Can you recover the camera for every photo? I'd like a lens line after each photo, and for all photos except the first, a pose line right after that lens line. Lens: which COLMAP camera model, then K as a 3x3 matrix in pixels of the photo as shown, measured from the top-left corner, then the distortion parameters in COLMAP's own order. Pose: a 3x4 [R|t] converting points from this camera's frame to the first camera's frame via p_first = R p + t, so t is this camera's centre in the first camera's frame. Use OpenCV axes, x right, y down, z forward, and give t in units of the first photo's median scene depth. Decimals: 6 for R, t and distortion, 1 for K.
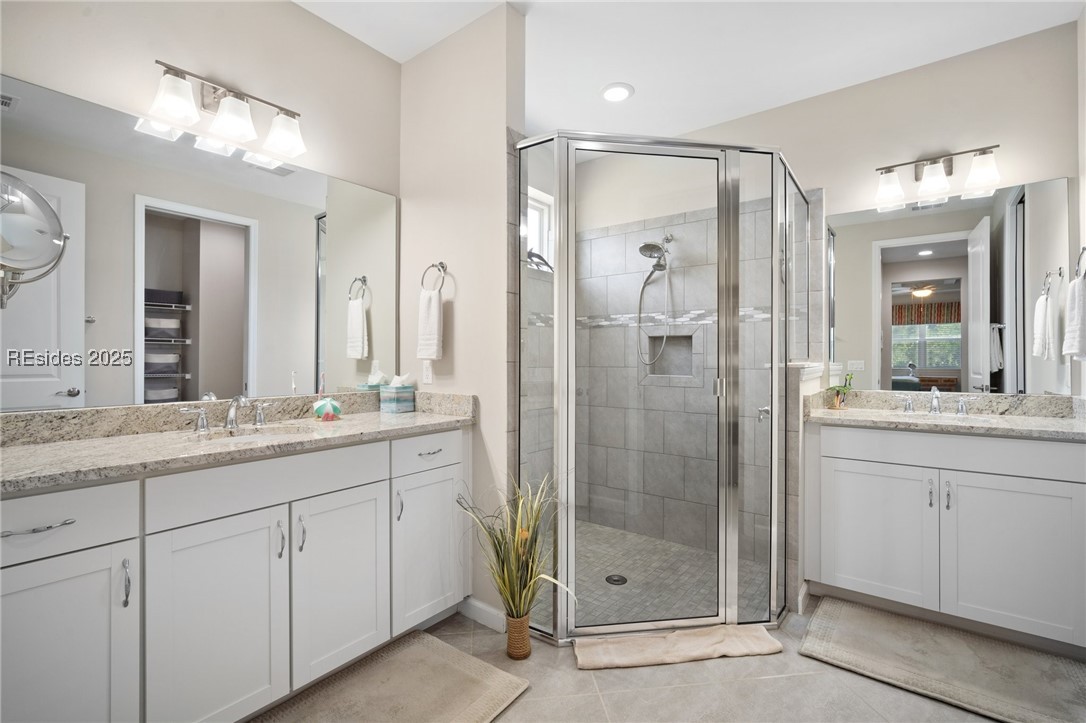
lens RADIAL K [[483.3, 0, 544.9], [0, 483.3, 359.8], [0, 0, 1]] dist [-0.010860, 0.002838]
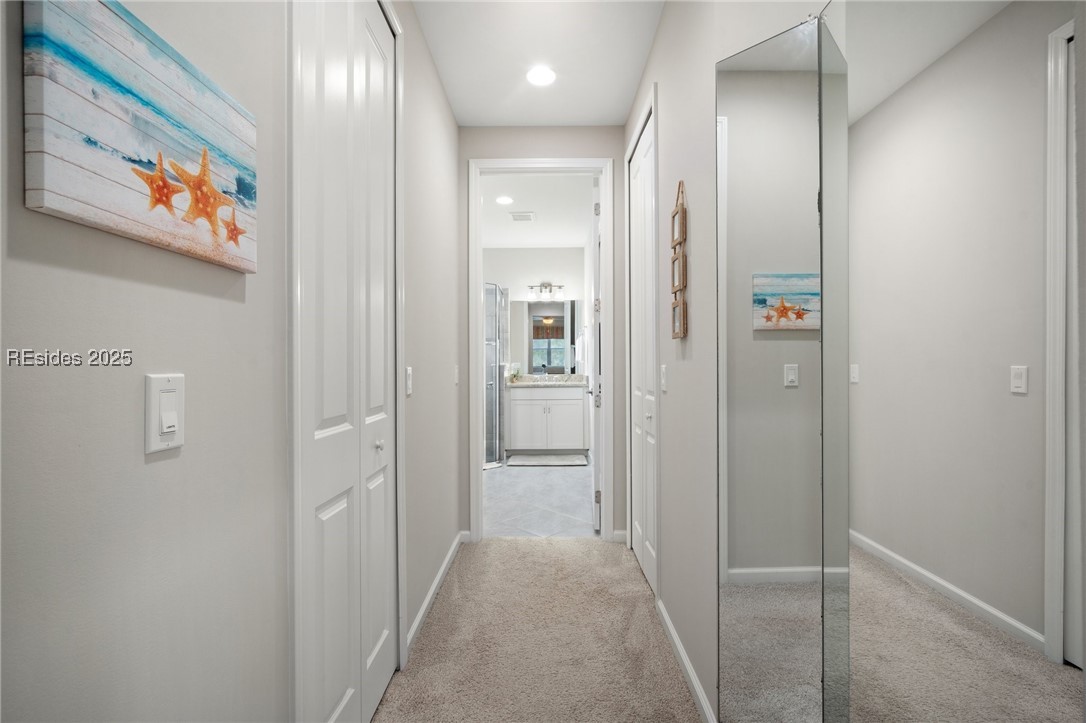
lens RADIAL K [[483.3, 0, 542.4], [0, 483.3, 362.8], [0, 0, 1]] dist [-0.010860, 0.002838]
pose [[0.799513, -0.004302, 0.600634, -0.698979], [0.003495, 0.999991, 0.002510, -0.003867], [-0.600639, 0.000092, 0.799520, -0.969731]]
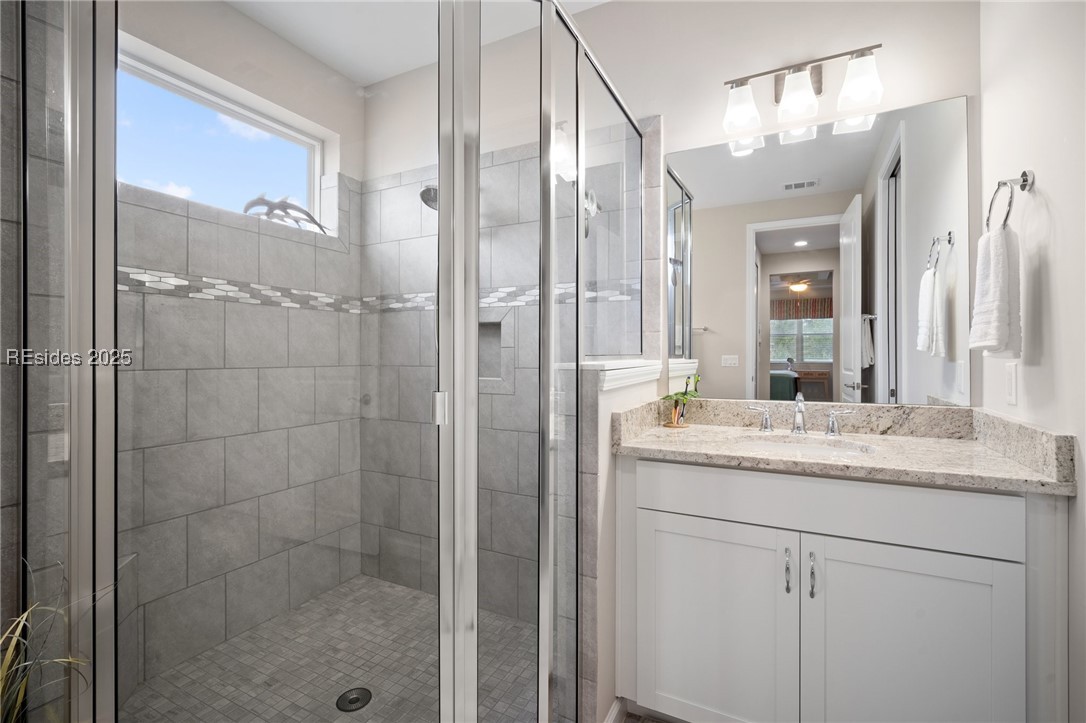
lens RADIAL K [[483.3, 0, 542.3], [0, 483.3, 357.6], [0, 0, 1]] dist [-0.010860, 0.002838]
pose [[0.985523, -0.003000, 0.169517, 0.282981], [0.001743, 0.999970, 0.007561, -0.003222], [-0.169534, -0.007156, 0.985498, 0.324269]]
